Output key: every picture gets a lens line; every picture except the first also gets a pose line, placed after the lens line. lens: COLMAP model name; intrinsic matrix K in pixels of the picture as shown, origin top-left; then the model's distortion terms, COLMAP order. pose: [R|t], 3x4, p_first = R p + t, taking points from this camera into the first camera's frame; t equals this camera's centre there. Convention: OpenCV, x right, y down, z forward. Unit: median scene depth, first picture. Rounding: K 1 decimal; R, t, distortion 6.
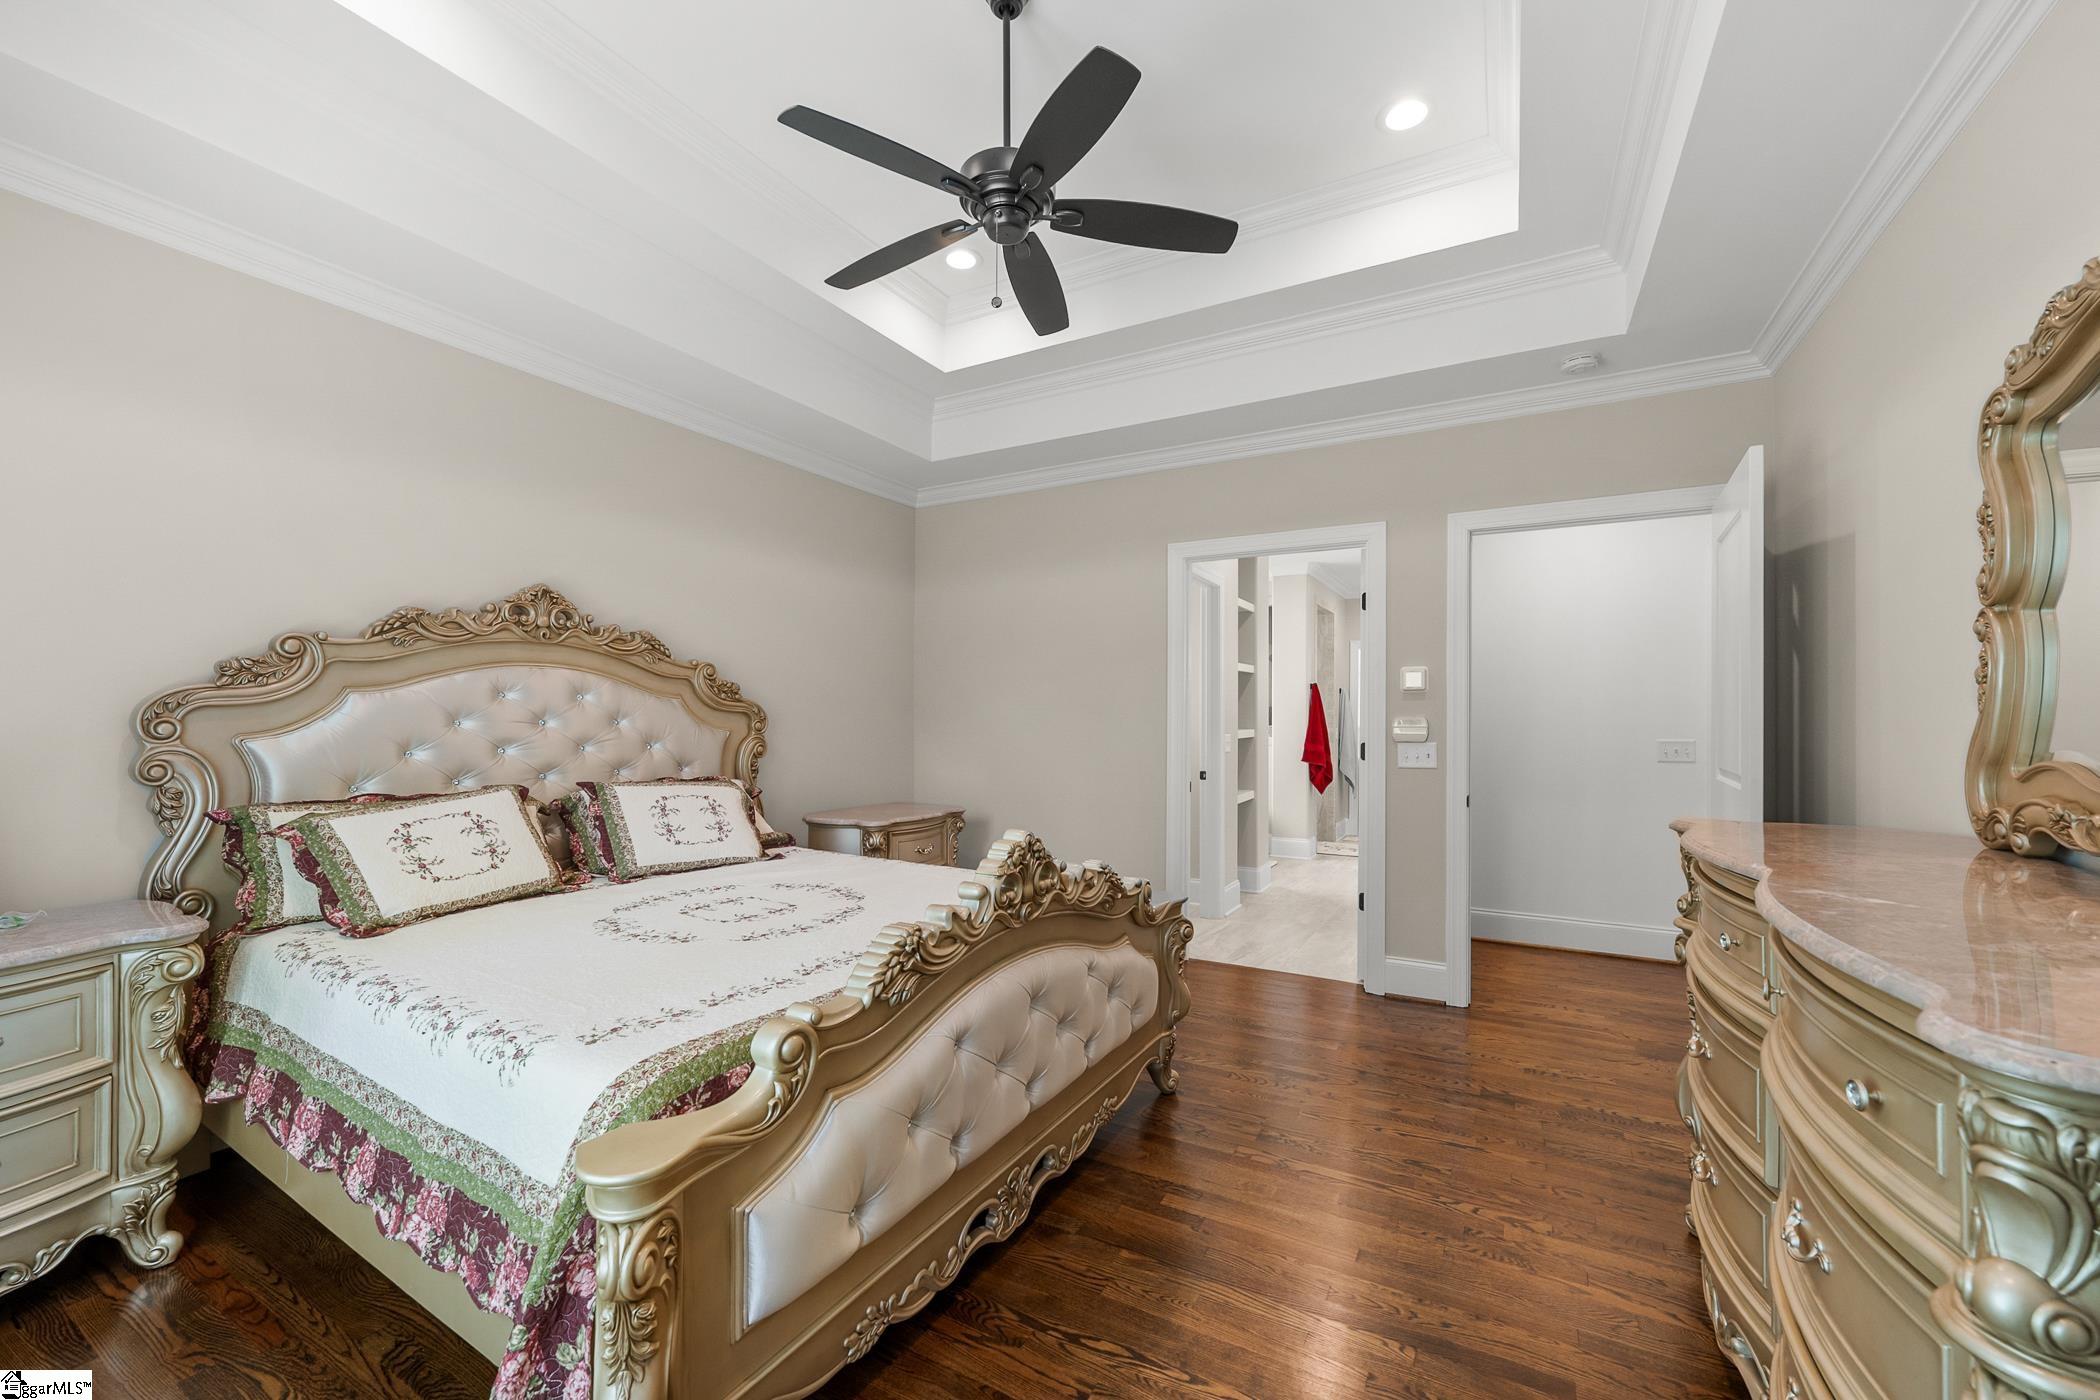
lens RADIAL K [[829.2, 0, 1044.6], [0, 829.2, 696.7], [0, 0, 1]] dist [0.000730, -0.000131]
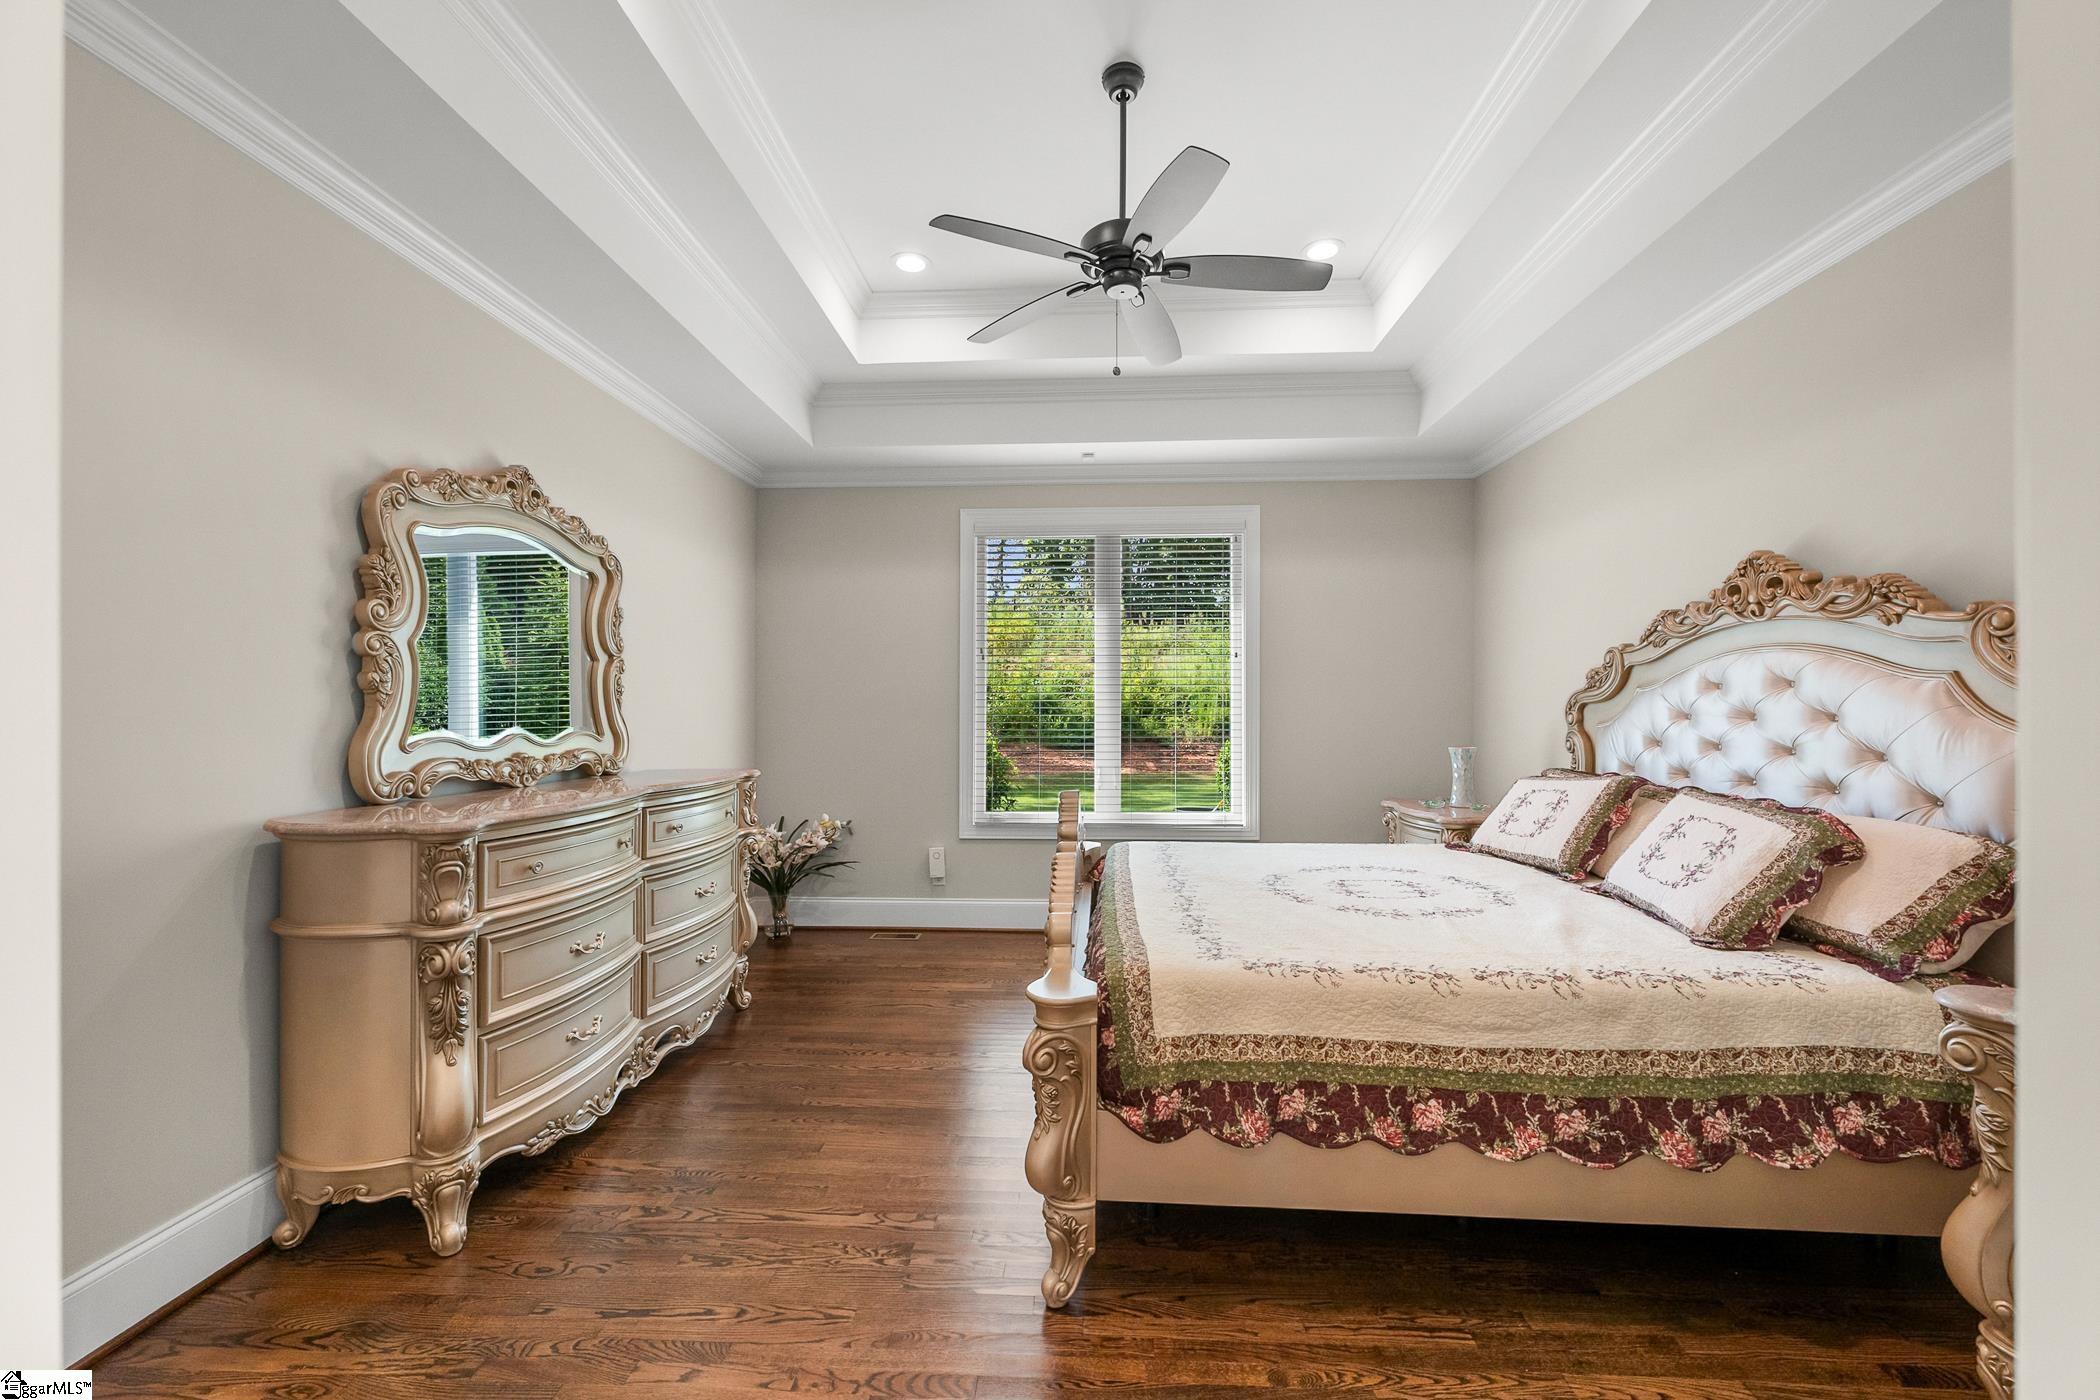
lens RADIAL K [[829.5, 0, 1051.2], [0, 829.5, 706.7], [0, 0, 1]] dist [-0.001511, 0.000114]
pose [[-0.890735, -0.002897, -0.454514, 0.471719], [0.003668, 0.999901, -0.013563, 0.031366], [0.454508, -0.013748, -0.890636, 1.645994]]
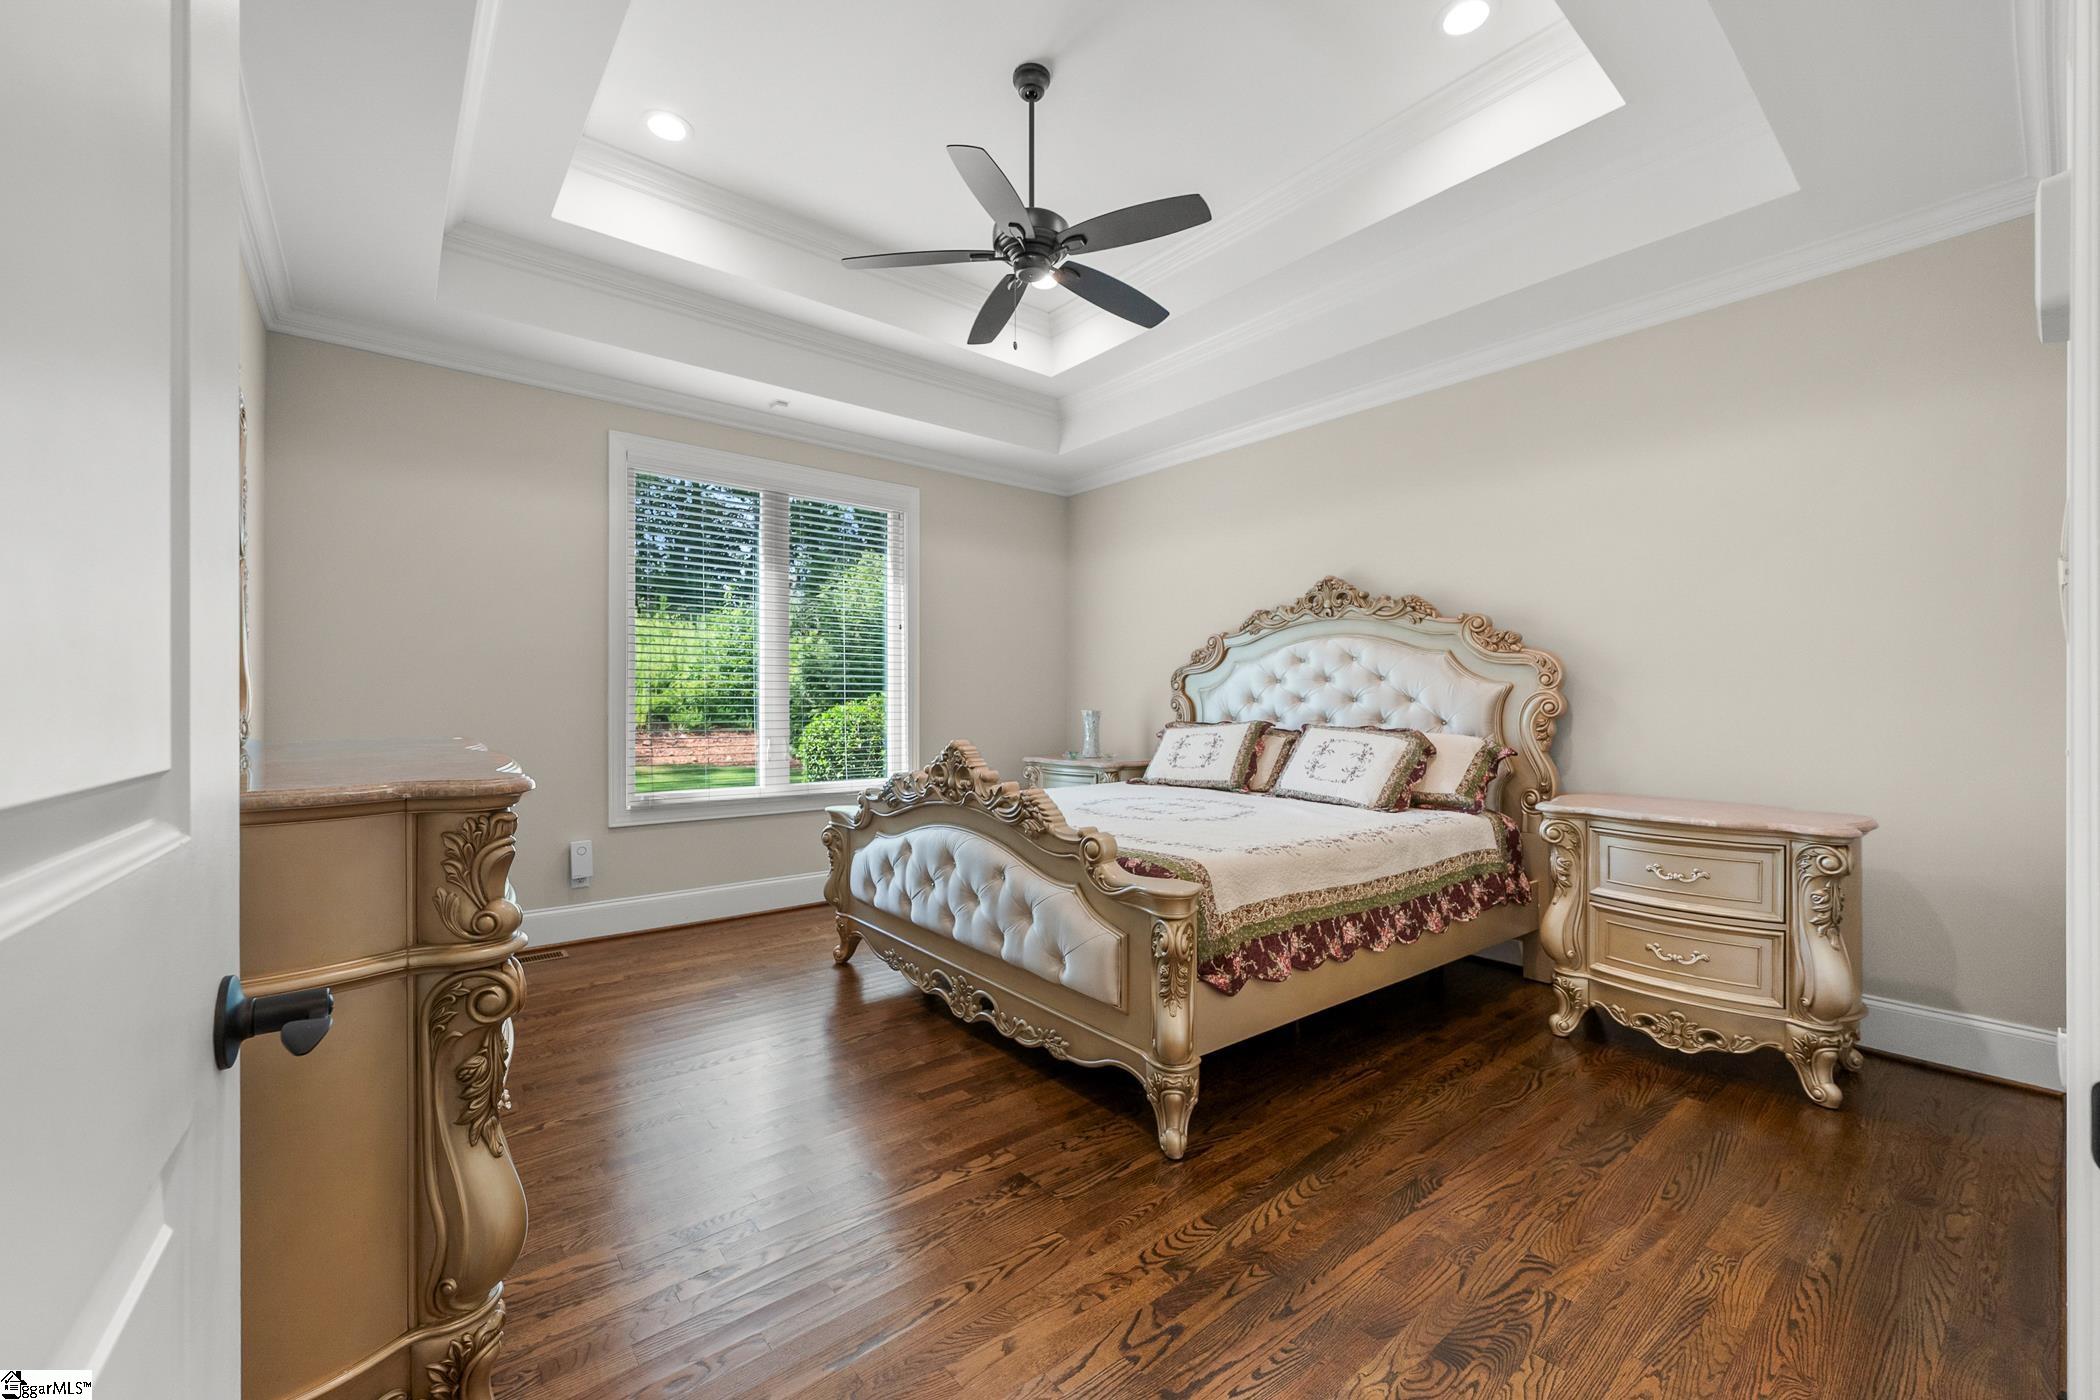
lens RADIAL K [[829.2, 0, 1044.6], [0, 829.2, 696.7], [0, 0, 1]] dist [0.000730, -0.000131]
pose [[-0.363466, -0.009192, -0.931562, 0.925664], [0.006420, 0.999903, -0.012371, 0.080577], [0.931586, -0.010477, -0.363371, 1.227600]]
